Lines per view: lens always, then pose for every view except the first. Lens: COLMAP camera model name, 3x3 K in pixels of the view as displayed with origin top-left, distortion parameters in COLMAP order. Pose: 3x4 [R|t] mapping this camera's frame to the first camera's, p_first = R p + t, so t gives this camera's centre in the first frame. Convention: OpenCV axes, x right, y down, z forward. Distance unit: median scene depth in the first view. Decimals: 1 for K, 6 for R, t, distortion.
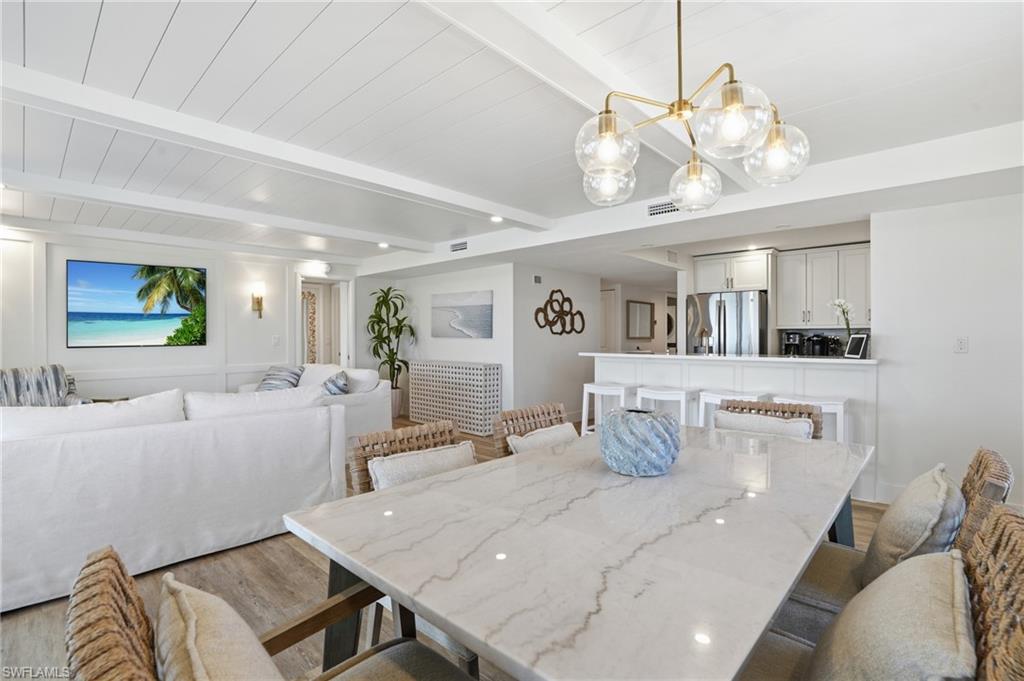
lens RADIAL K [[477.7, 0, 514.2], [0, 477.7, 334.9], [0, 0, 1]] dist [-0.079041, 0.028724]
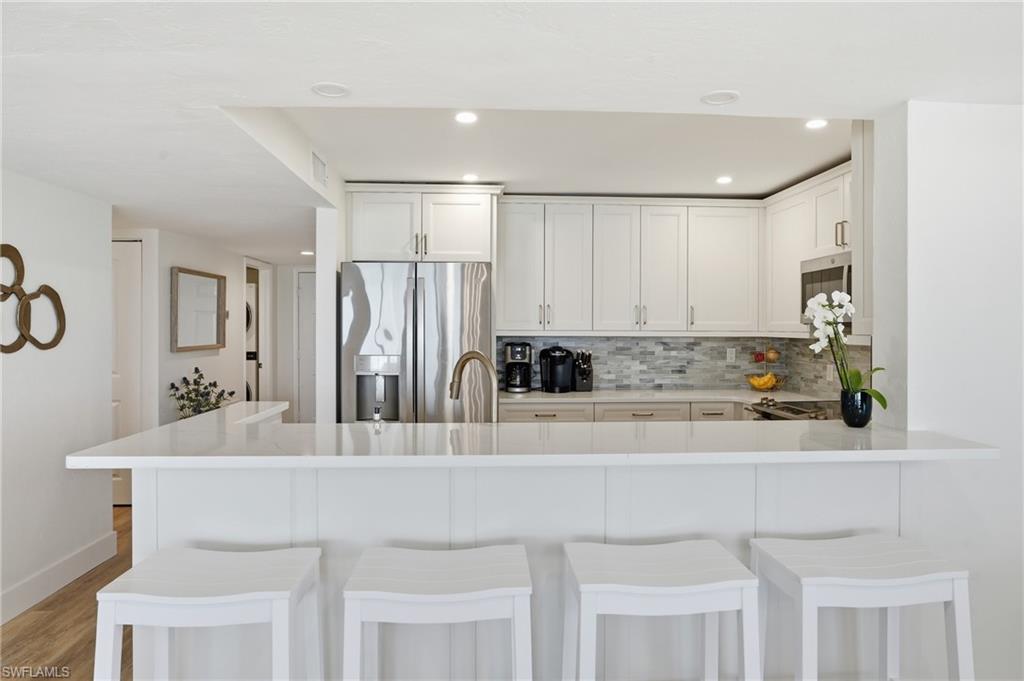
lens RADIAL K [[626.4, 0, 516.8], [0, 626.4, 328.7], [0, 0, 1]] dist [-0.027116, 0.001566]
pose [[0.696658, 0.000292, 0.717404, 0.051630], [-0.006018, 0.999967, 0.005437, -0.023900], [-0.717379, -0.008106, 0.696636, 0.443292]]
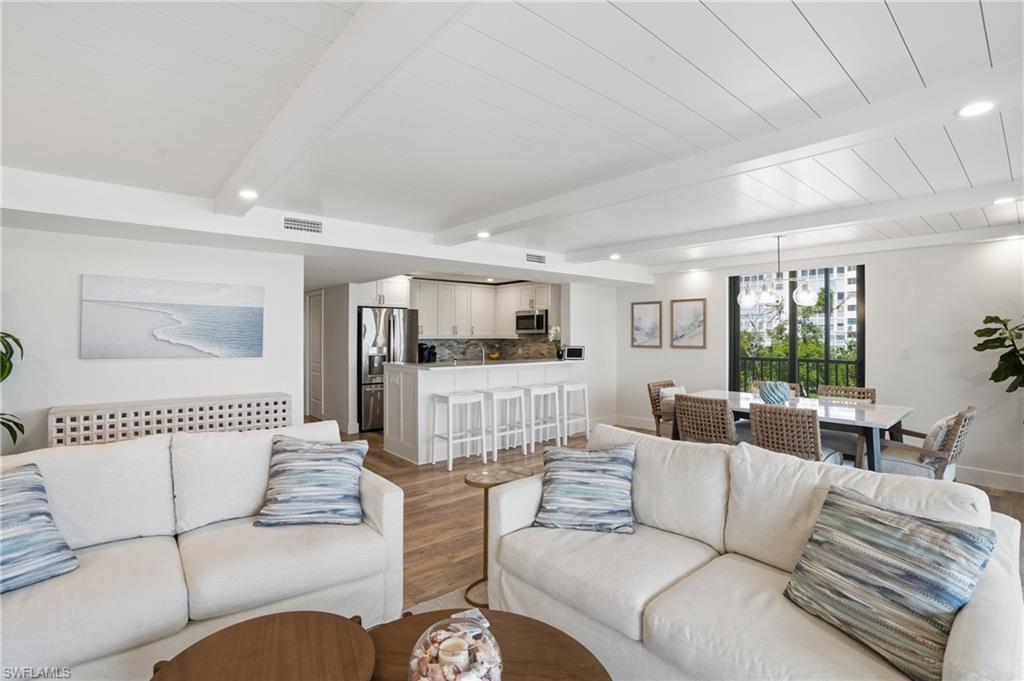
lens RADIAL K [[477.7, 0, 514.2], [0, 477.7, 334.9], [0, 0, 1]] dist [-0.079041, 0.028724]
pose [[0.117591, -0.001054, 0.993062, -0.621366], [-0.005185, 0.999985, 0.001675, -0.025657], [-0.993049, -0.005346, 0.117584, 0.516034]]
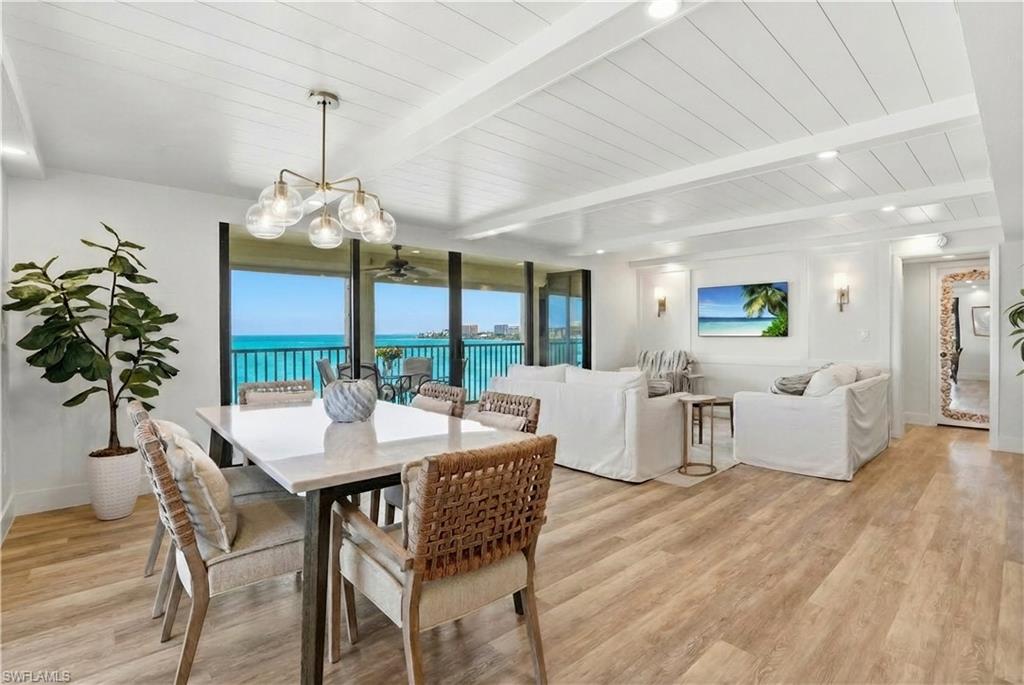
lens RADIAL K [[477.7, 0, 514.2], [0, 477.7, 336.9], [0, 0, 1]] dist [-0.079041, 0.028724]
pose [[-0.091929, 0.010871, -0.995706, 0.406209], [0.007311, 0.999921, 0.010242, 0.000565], [0.995739, -0.006338, -0.092001, 0.388843]]
